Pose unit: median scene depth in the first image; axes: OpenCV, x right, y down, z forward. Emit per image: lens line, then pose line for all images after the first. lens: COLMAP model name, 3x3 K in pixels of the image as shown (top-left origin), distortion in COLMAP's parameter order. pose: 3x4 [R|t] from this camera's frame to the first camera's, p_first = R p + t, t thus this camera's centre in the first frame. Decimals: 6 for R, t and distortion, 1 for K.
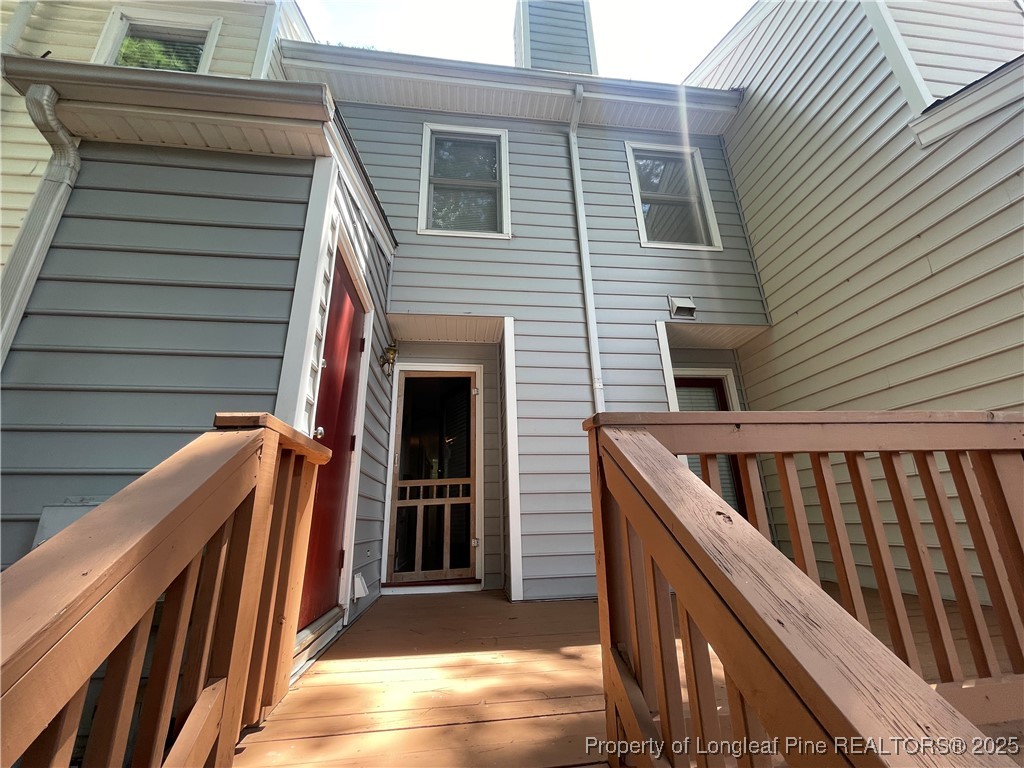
lens RADIAL K [[414.4, 0, 508.4], [0, 414.4, 386.2], [0, 0, 1]] dist [-0.003371, -0.000123]
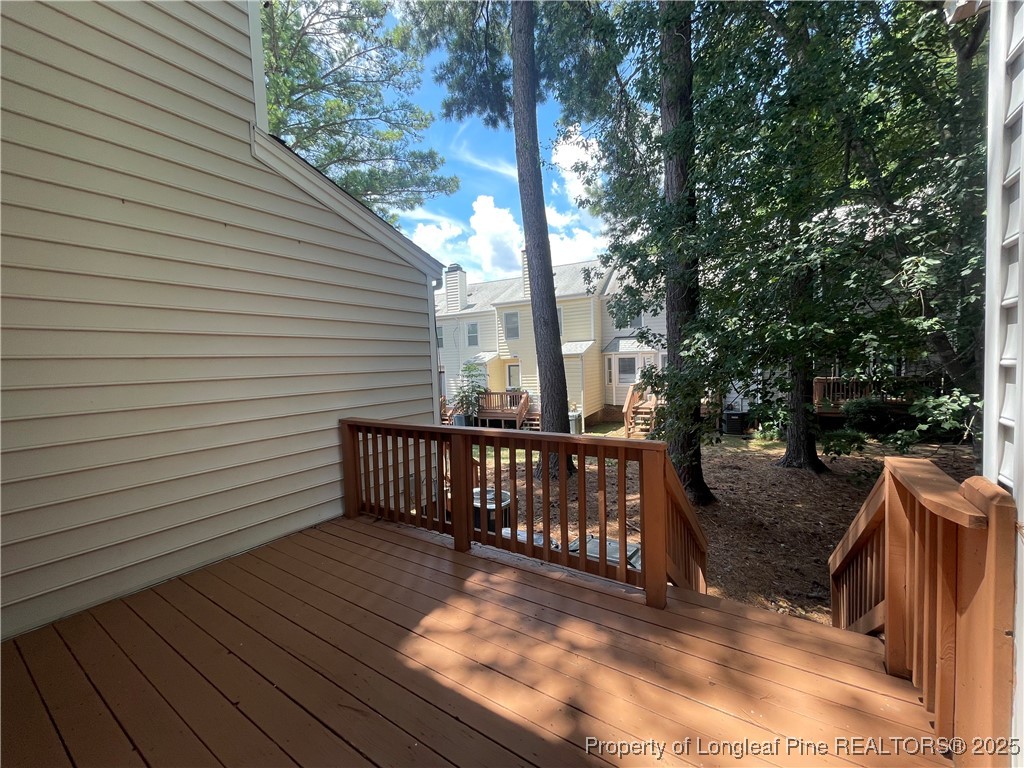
lens RADIAL K [[414.4, 0, 510.4], [0, 414.4, 384.4], [0, 0, 1]] dist [-0.003371, -0.000123]
pose [[-0.754477, 0.021979, 0.655959, -0.355922], [-0.148889, 0.967651, -0.203674, 0.215551], [-0.639216, -0.251332, -0.726798, 2.071502]]
